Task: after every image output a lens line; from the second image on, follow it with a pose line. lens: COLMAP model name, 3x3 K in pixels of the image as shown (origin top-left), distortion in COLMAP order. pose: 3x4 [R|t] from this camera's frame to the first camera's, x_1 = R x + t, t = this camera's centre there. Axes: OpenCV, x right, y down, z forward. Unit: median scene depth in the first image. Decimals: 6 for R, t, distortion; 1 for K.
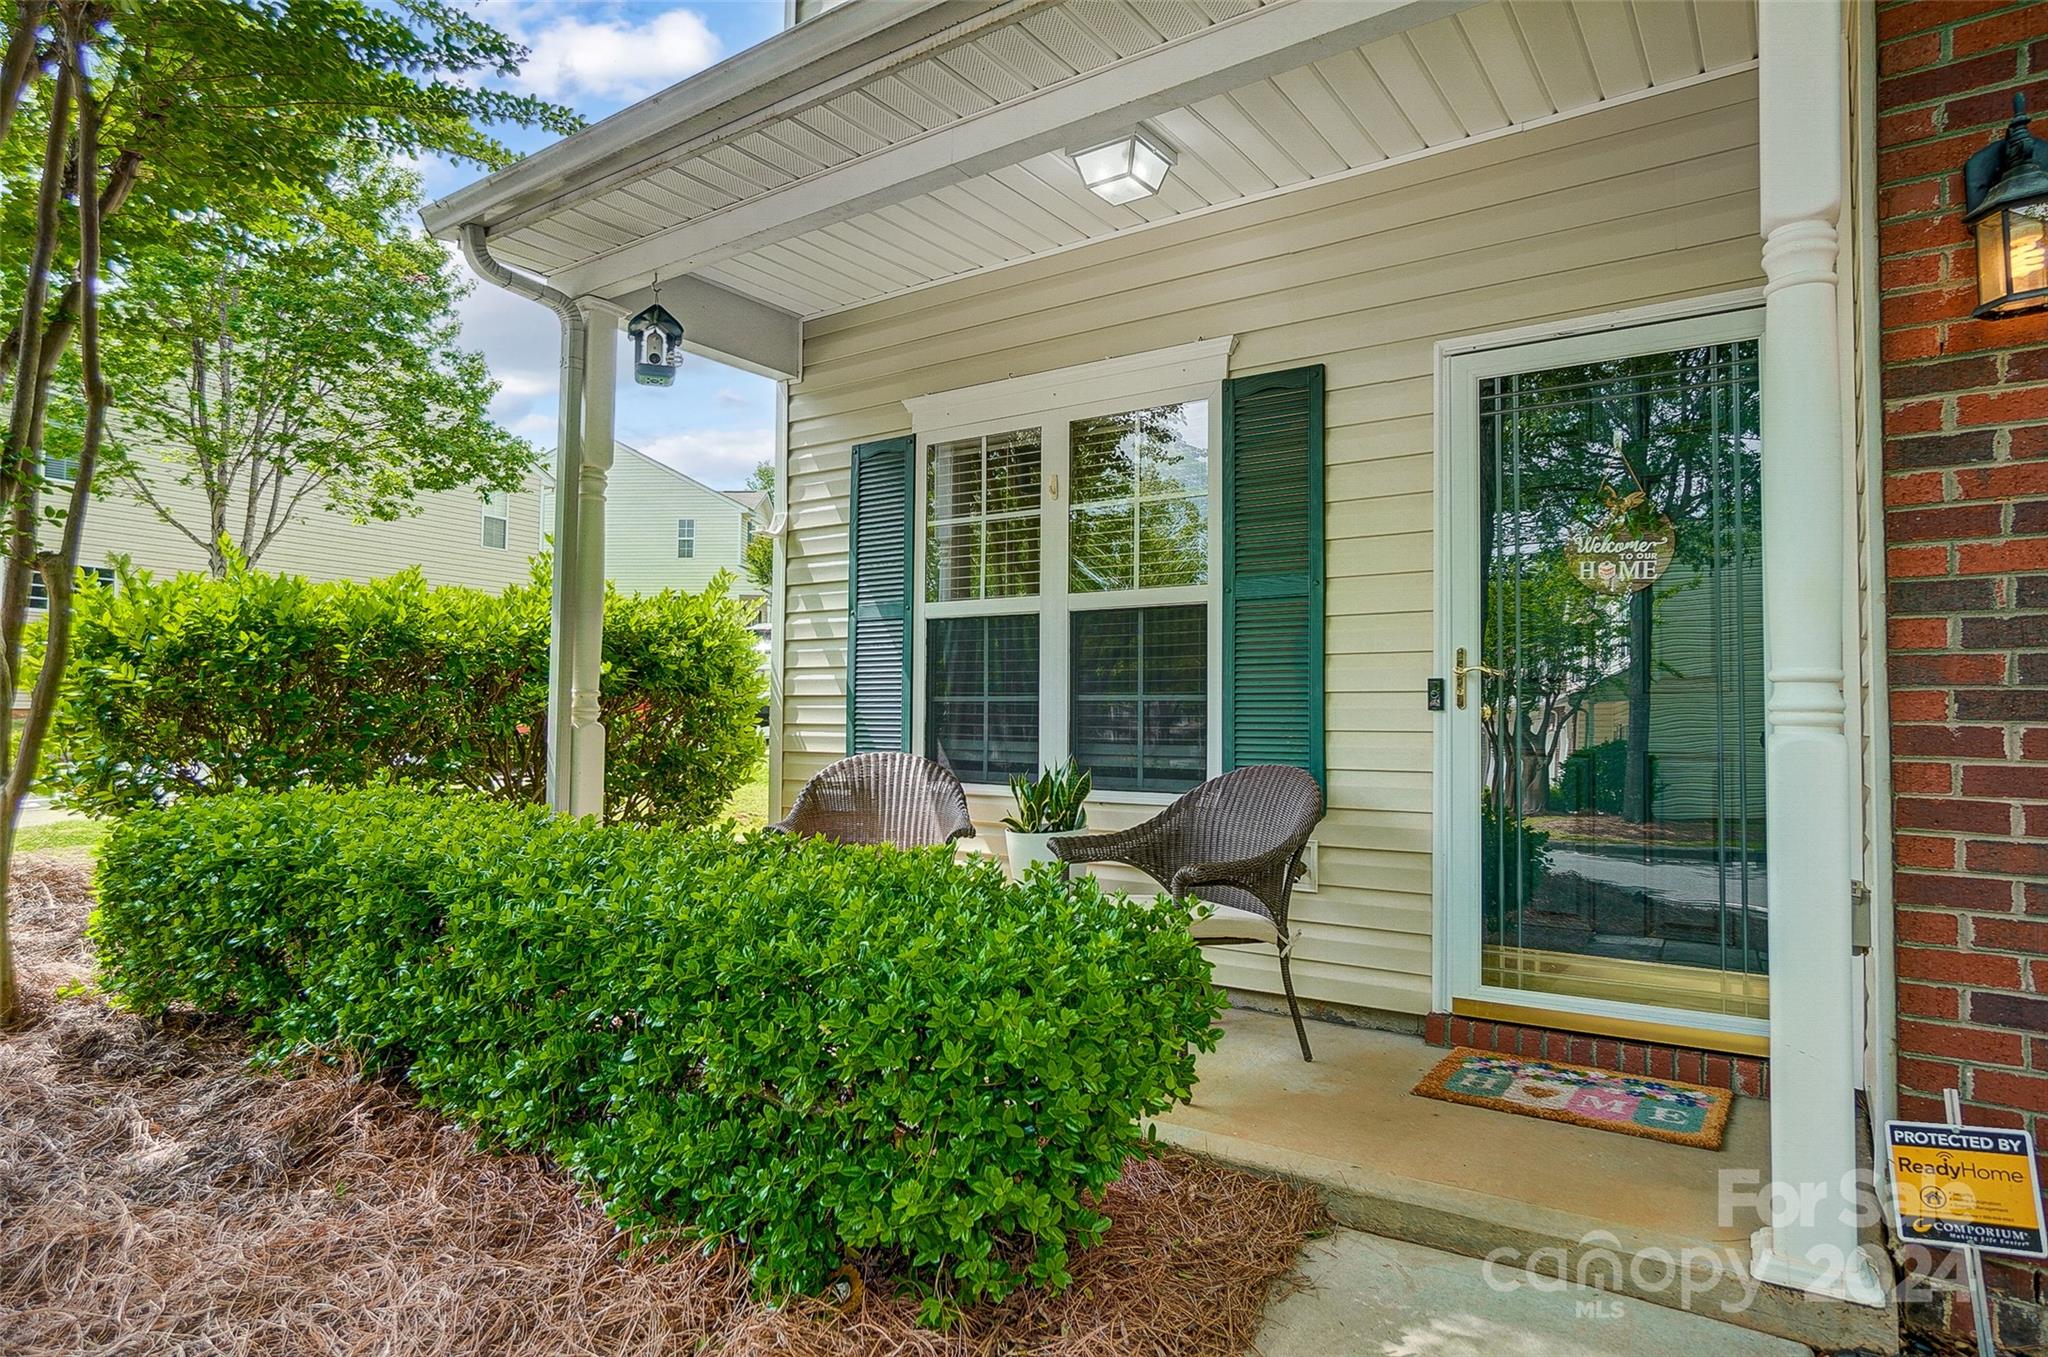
lens RADIAL K [[1135.1, 0, 1022.6], [0, 1135.1, 697.7], [0, 0, 1]] dist [-0.016205, -0.000033]
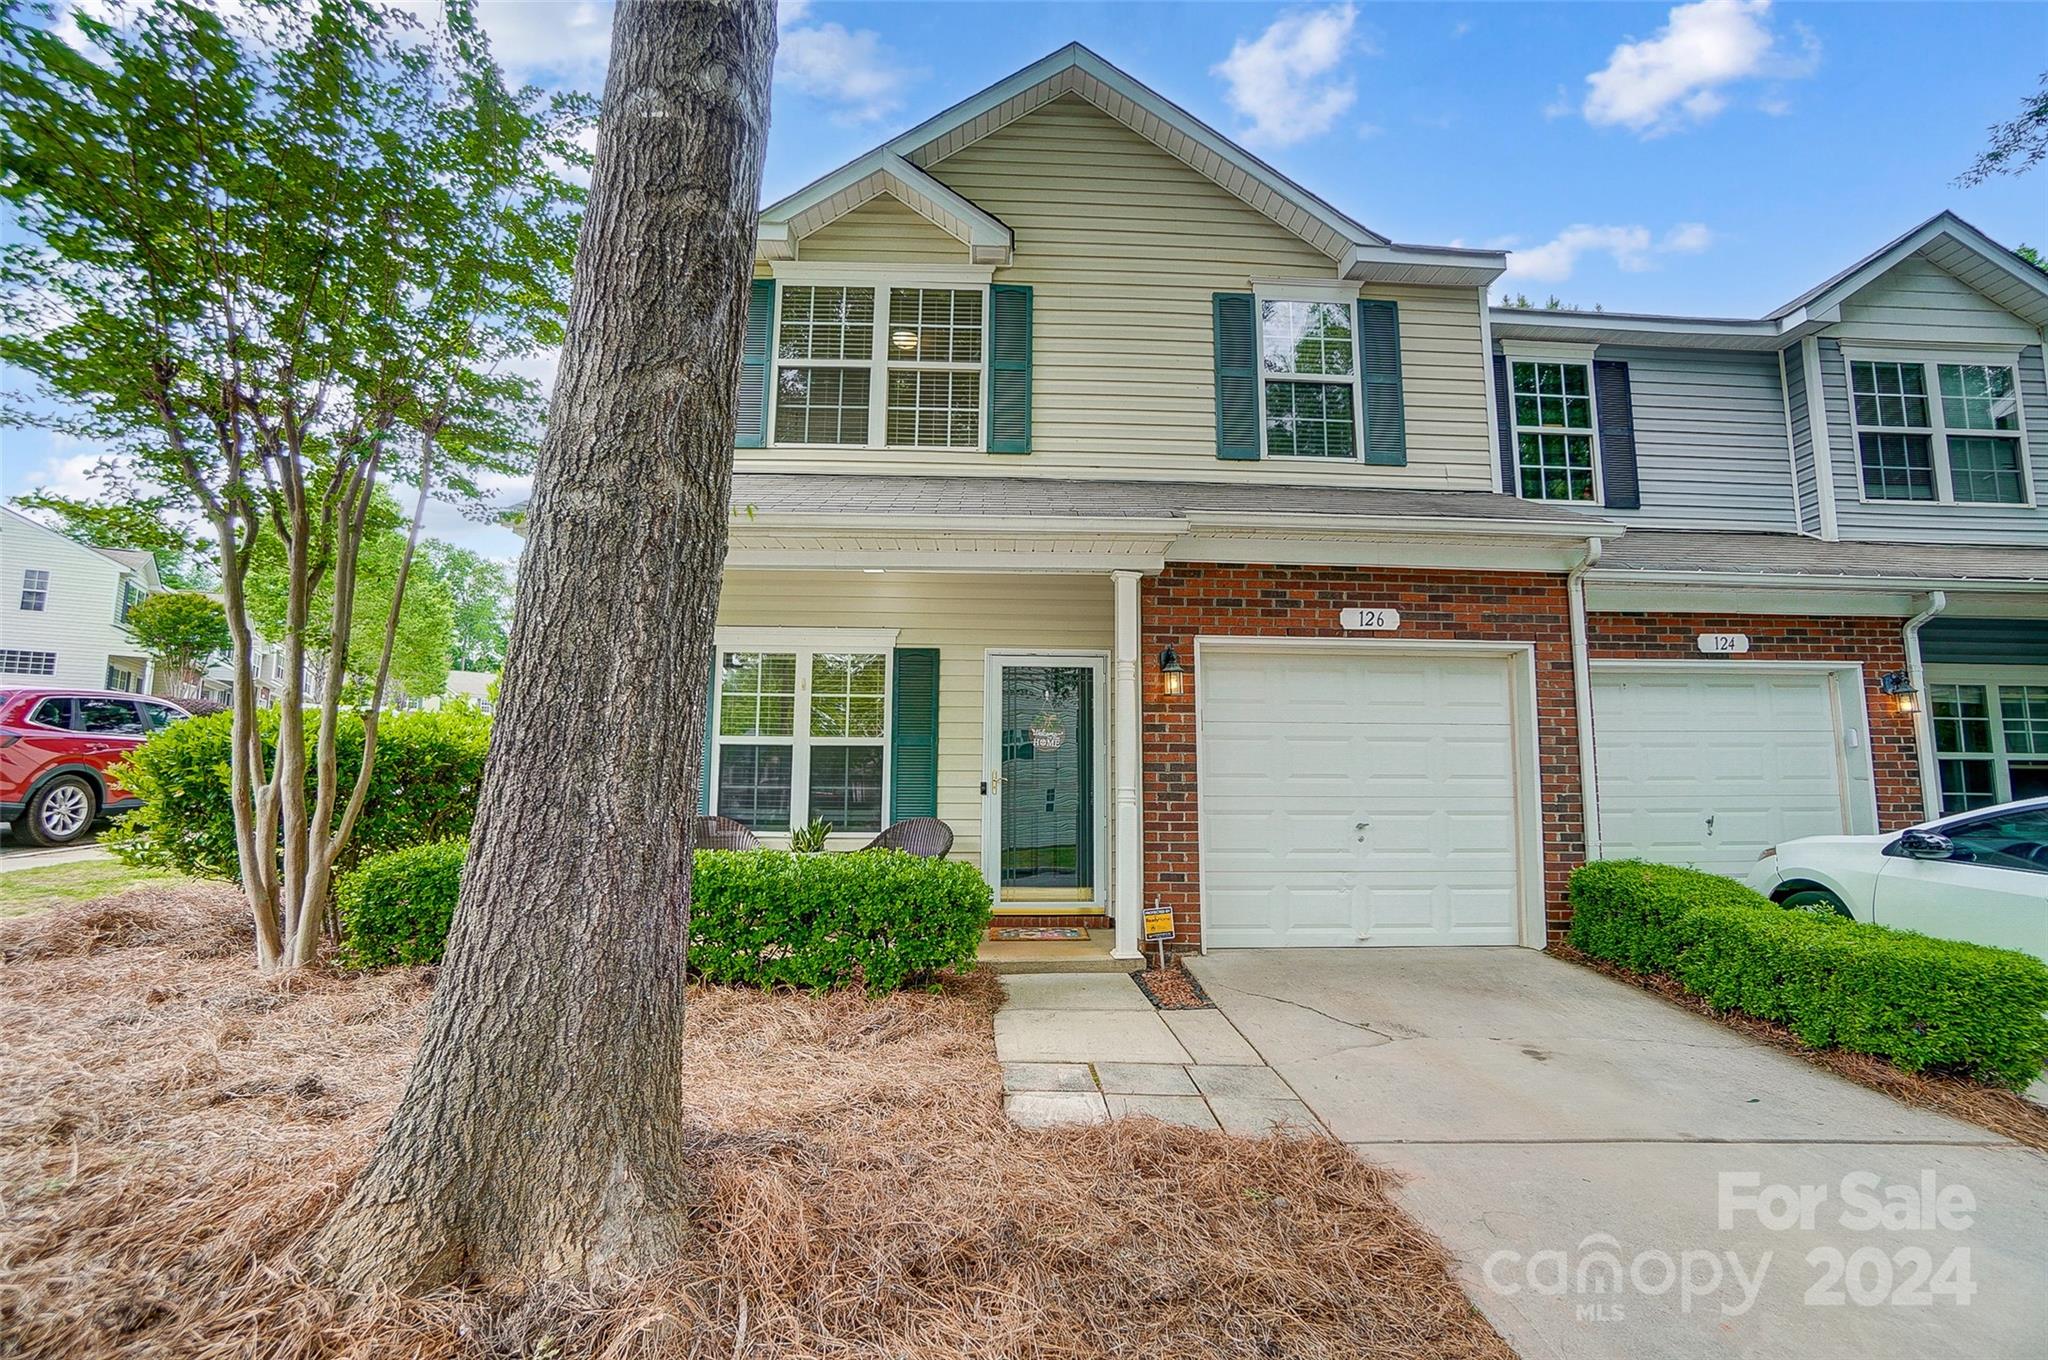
lens RADIAL K [[909.4, 0, 1027.6], [0, 909.4, 686.3], [0, 0, 1]] dist [-0.049276, 0.014535]
pose [[0.795241, 0.066815, 0.602600, -0.734422], [-0.012388, 0.995492, -0.094030, -0.037503], [-0.606166, 0.067312, 0.792484, -0.625775]]
